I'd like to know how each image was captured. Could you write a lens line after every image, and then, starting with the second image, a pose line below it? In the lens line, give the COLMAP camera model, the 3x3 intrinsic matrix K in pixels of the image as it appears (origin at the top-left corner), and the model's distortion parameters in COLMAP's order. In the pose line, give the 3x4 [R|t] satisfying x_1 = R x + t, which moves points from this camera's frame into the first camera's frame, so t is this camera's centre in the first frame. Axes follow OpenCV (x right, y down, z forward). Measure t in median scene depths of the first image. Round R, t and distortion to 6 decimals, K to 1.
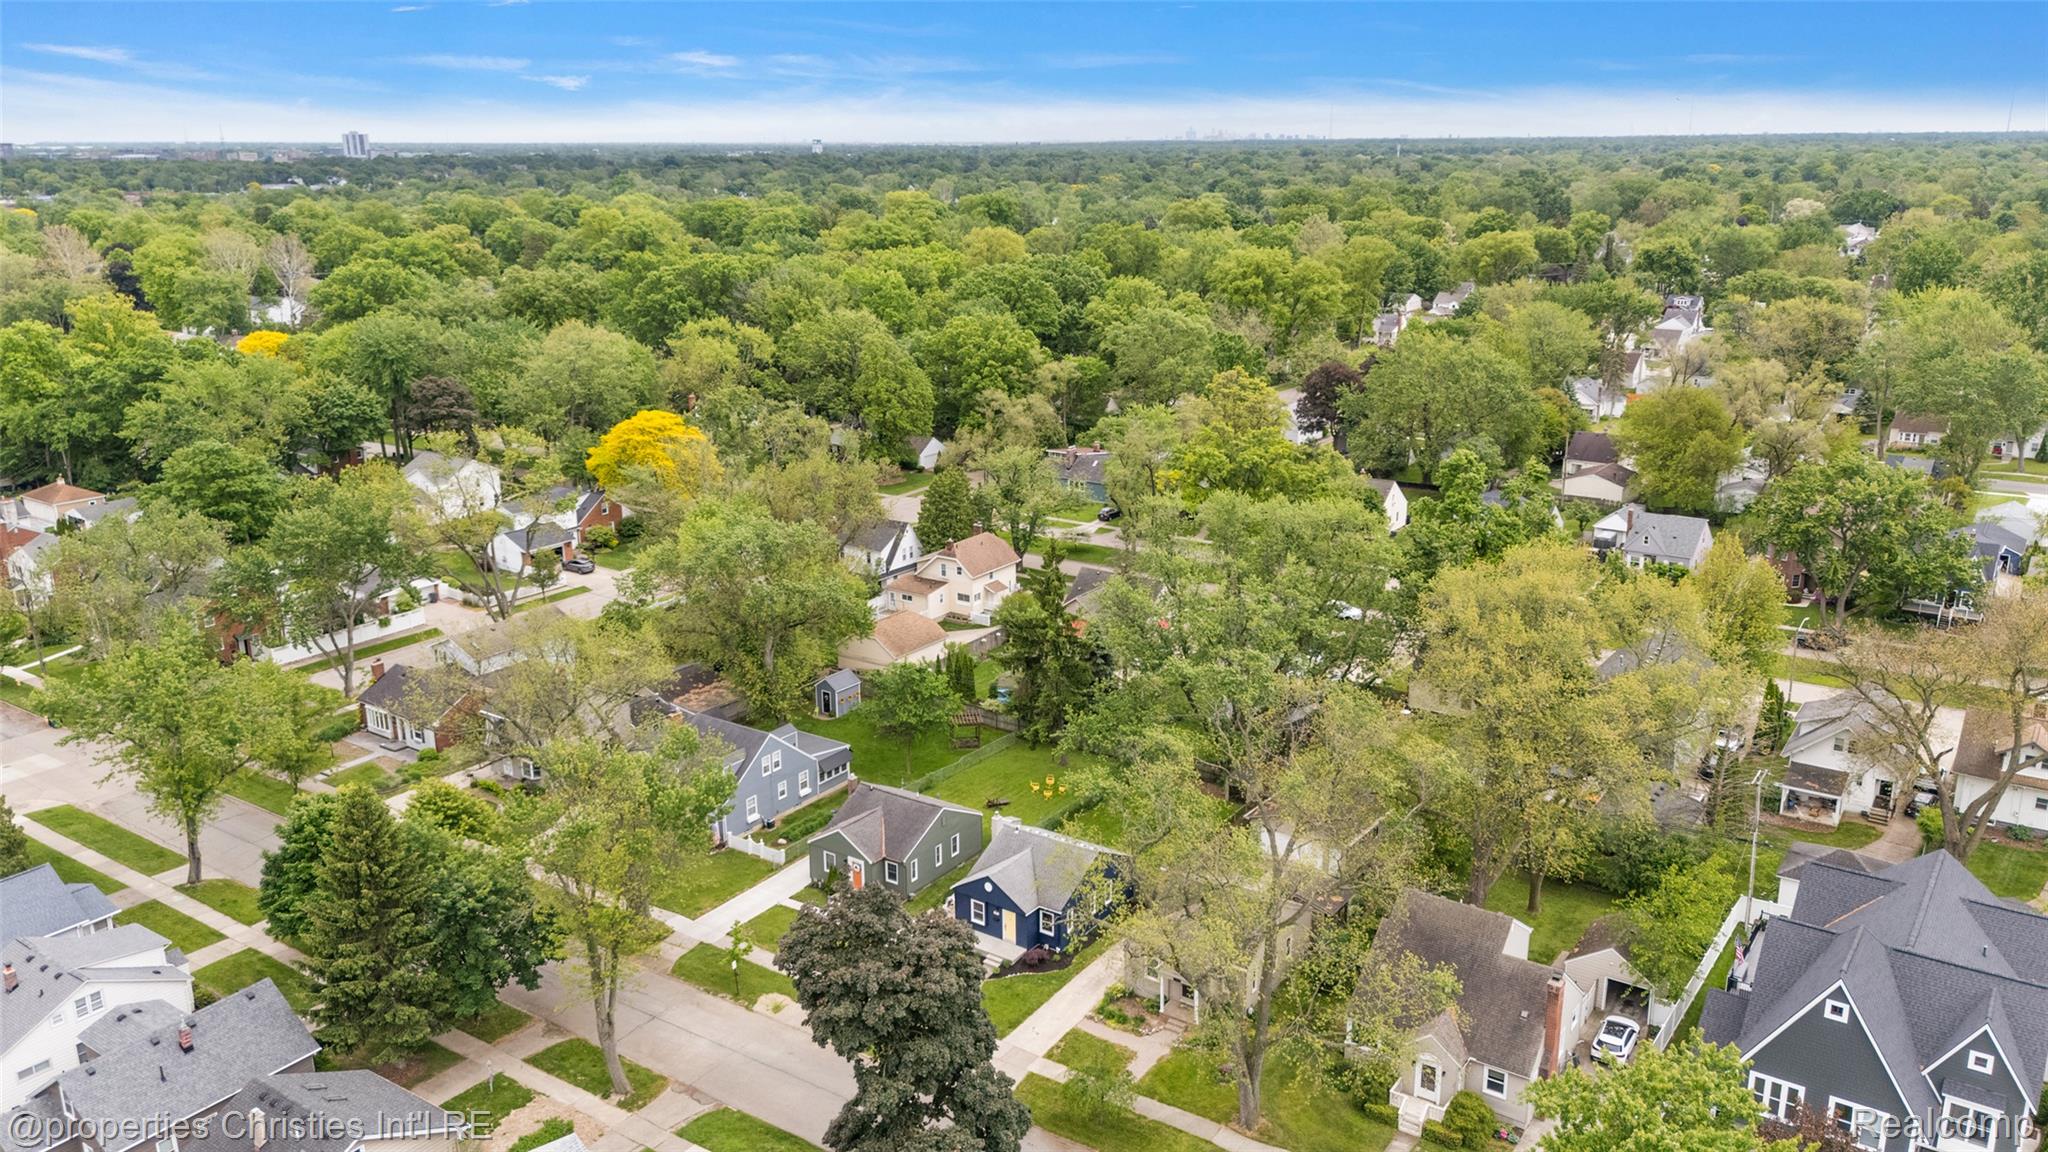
lens RADIAL K [[1508.7, 0, 1038.5], [0, 1508.7, 573.2], [0, 0, 1]] dist [0.109178, -0.171155]
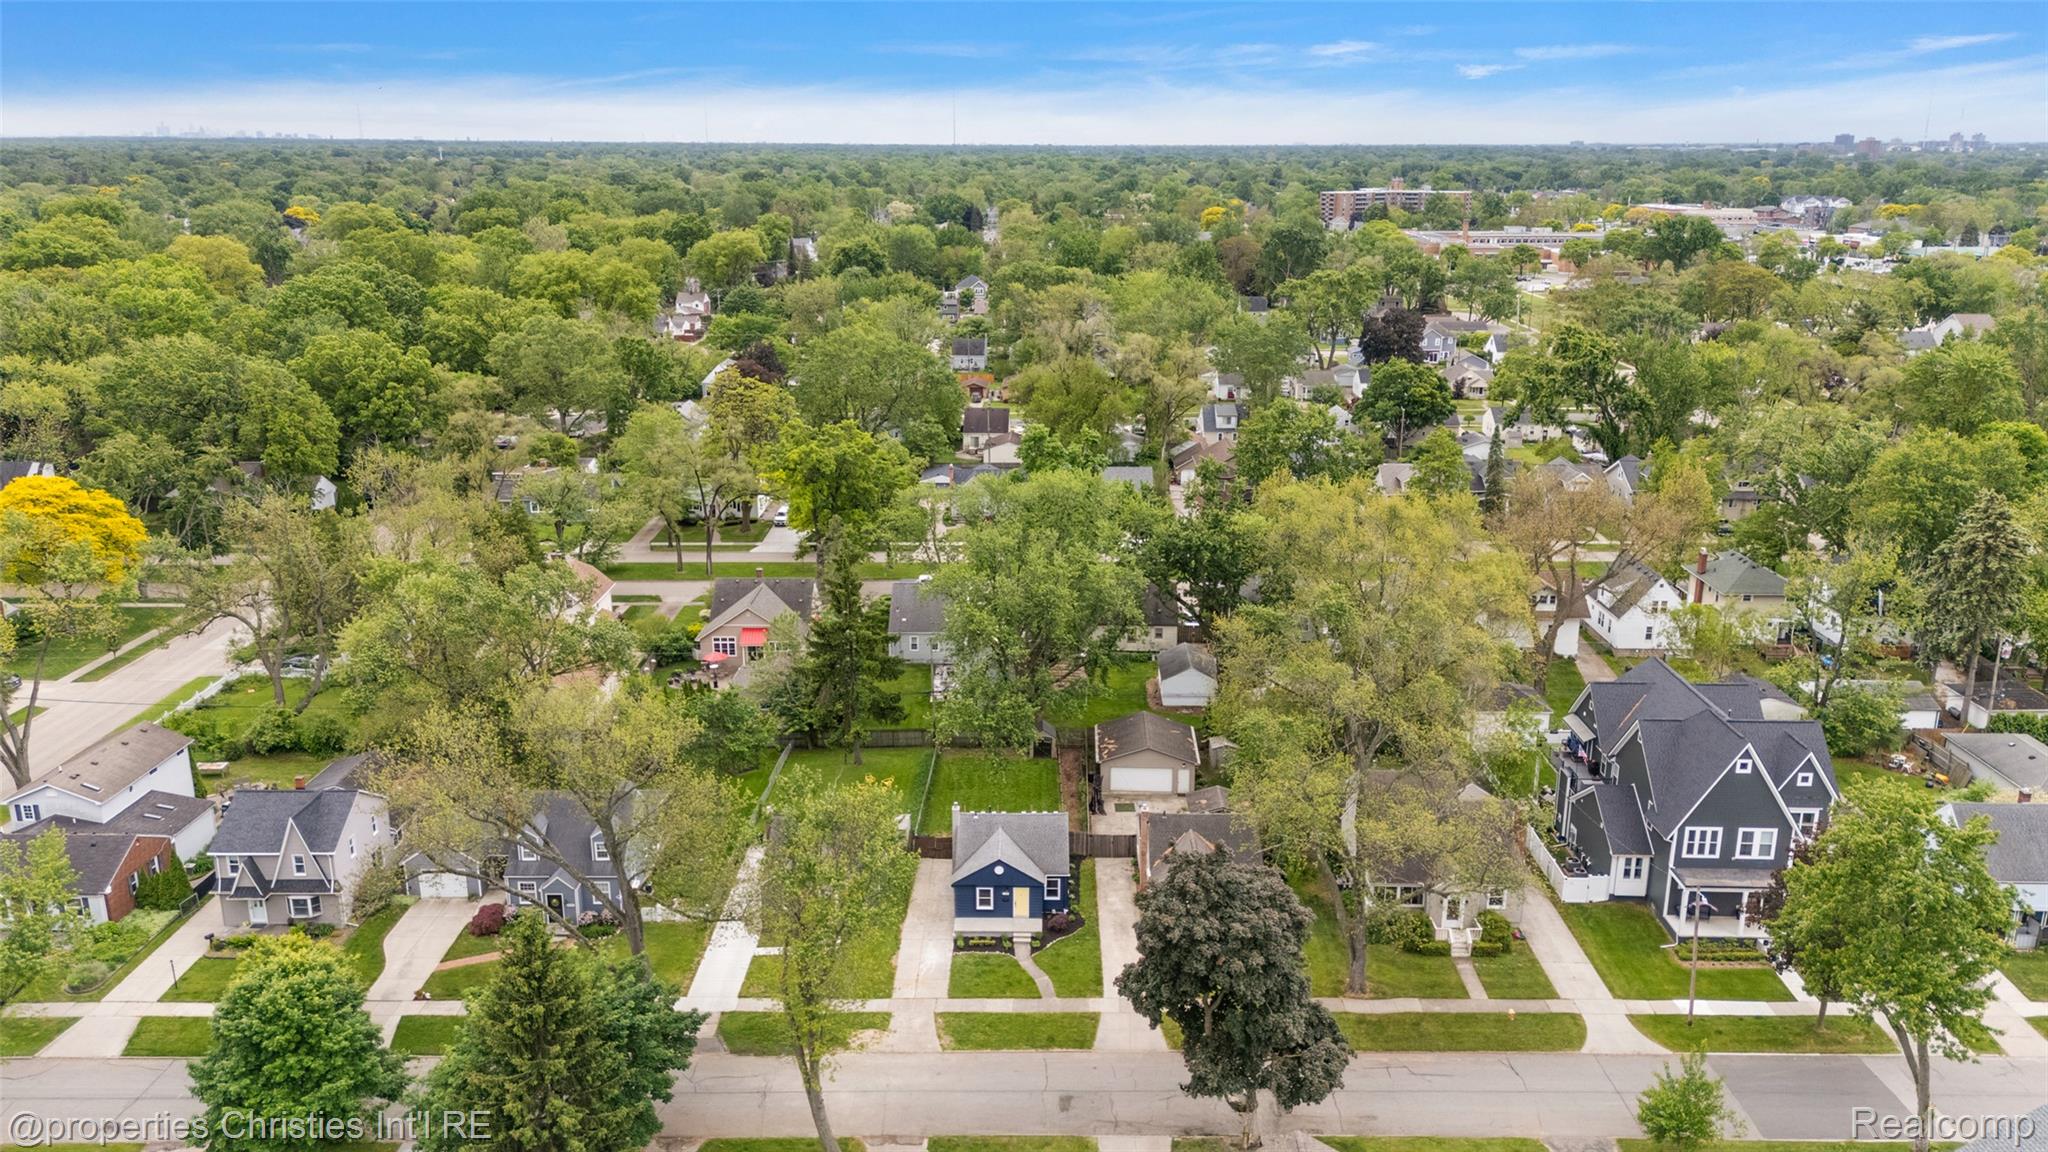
lens RADIAL K [[1483.3, 0, 1027.1], [0, 1483.3, 586.3], [0, 0, 1]] dist [0.091047, -0.092051]
pose [[0.828464, -0.152620, 0.538845, -0.401846], [0.147424, 0.987648, 0.053075, -0.025252], [-0.540290, 0.035468, 0.840731, 0.103327]]
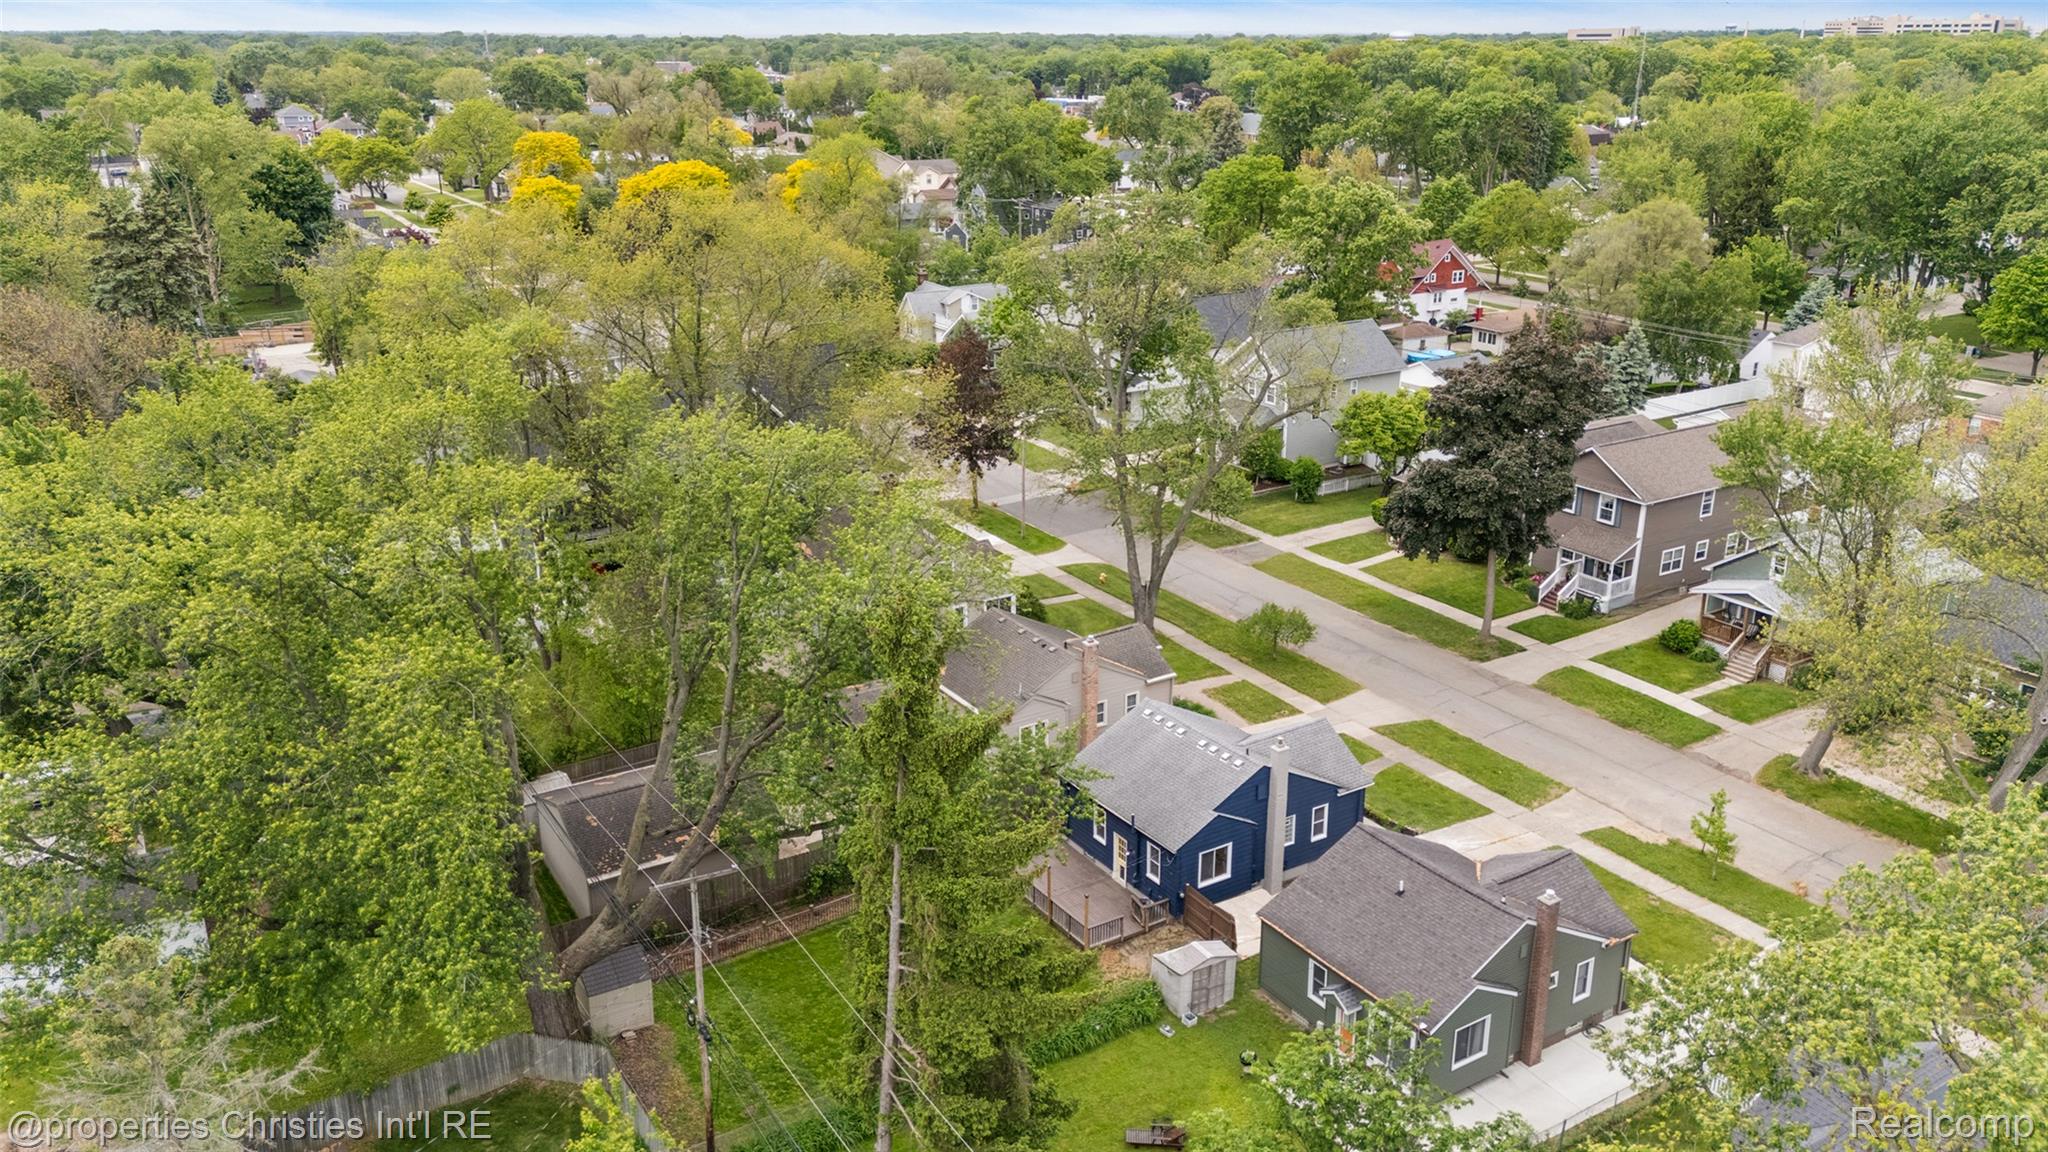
lens RADIAL K [[1508.7, 0, 1038.5], [0, 1508.7, 573.2], [0, 0, 1]] dist [0.109178, -0.171155]
pose [[-0.919175, -0.128390, 0.372335, -0.119549], [0.108385, 0.826413, 0.552534, -0.177228], [-0.378642, 0.548231, -0.745703, 1.140432]]
